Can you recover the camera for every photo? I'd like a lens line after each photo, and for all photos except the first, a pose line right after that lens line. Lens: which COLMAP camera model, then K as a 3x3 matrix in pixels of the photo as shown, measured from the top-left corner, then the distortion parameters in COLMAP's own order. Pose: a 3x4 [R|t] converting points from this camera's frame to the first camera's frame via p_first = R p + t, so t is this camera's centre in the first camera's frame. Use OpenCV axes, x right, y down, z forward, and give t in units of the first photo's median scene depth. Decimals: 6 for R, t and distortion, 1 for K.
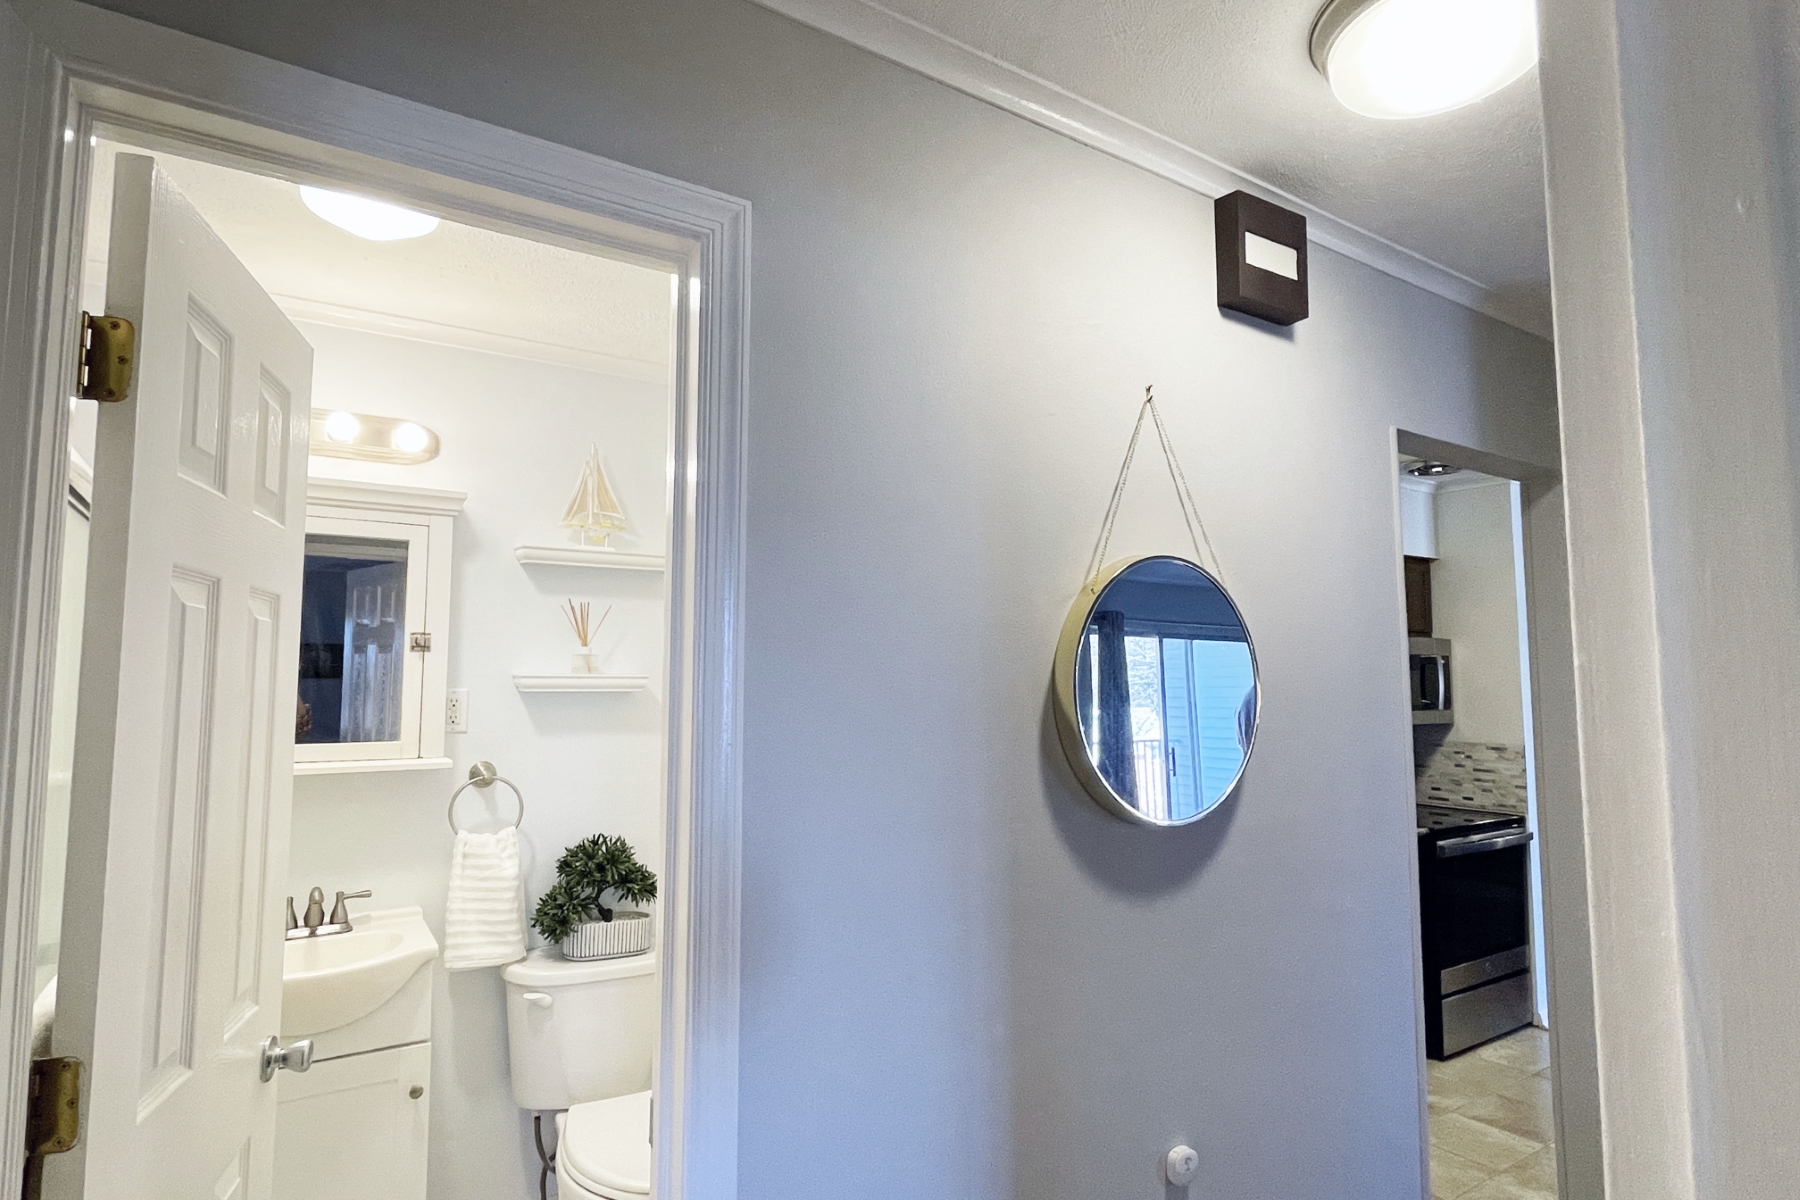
lens RADIAL K [[945.8, 0, 908.9], [0, 945.8, 607.3], [0, 0, 1]] dist [-0.006361, -0.001489]
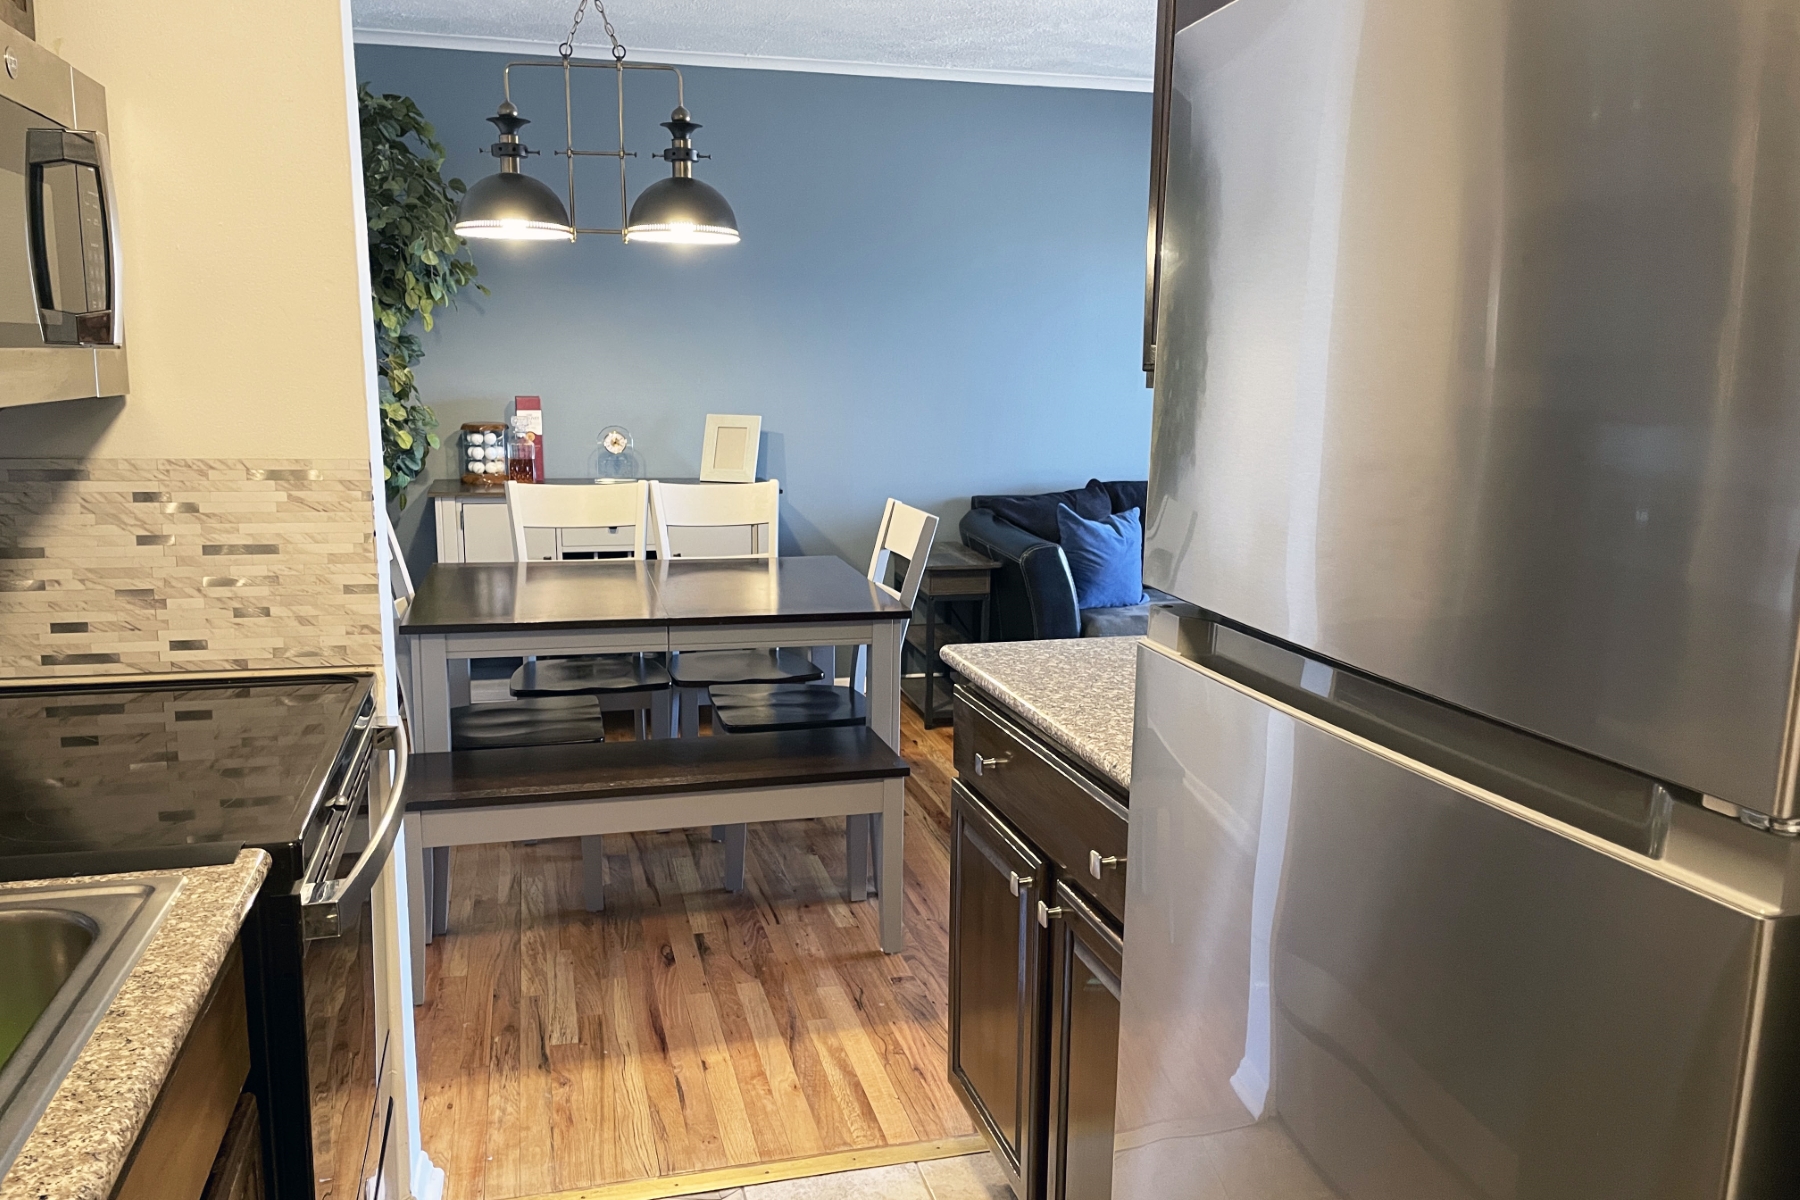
lens RADIAL K [[1368.6, 0, 895.4], [0, 1368.6, 604.5], [0, 0, 1]] dist [0.032647, -0.012311]
pose [[0.315049, -0.160473, 0.935410, 0.252969], [-0.086870, 0.976588, 0.196796, 0.083422], [-0.945091, -0.143260, 0.293732, 0.658708]]
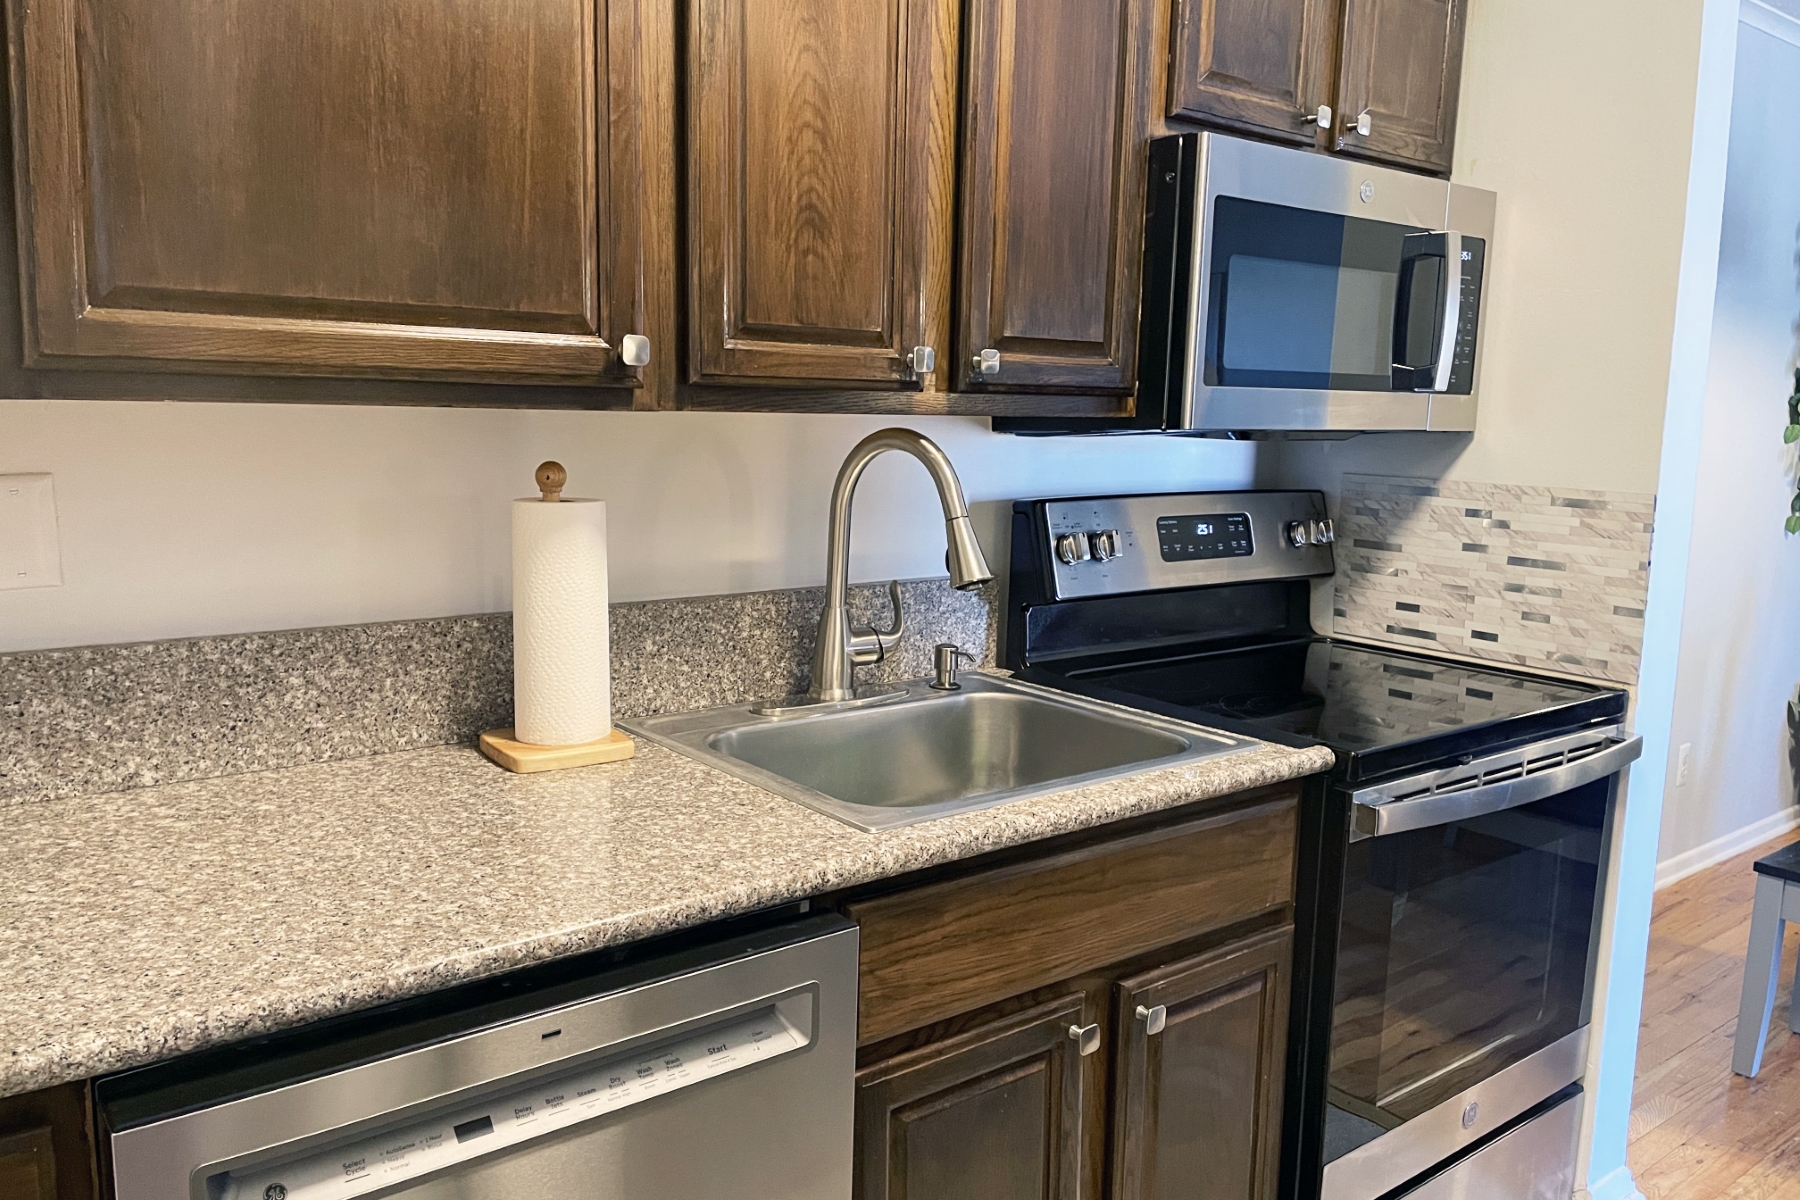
lens RADIAL K [[1368.6, 0, 893.3], [0, 1368.6, 594.8], [0, 0, 1]] dist [0.032647, -0.012311]
pose [[0.995573, 0.012495, 0.093162, 0.312072], [-0.032518, 0.975708, 0.216649, 0.077741], [-0.088192, -0.218719, 0.971794, 0.500207]]
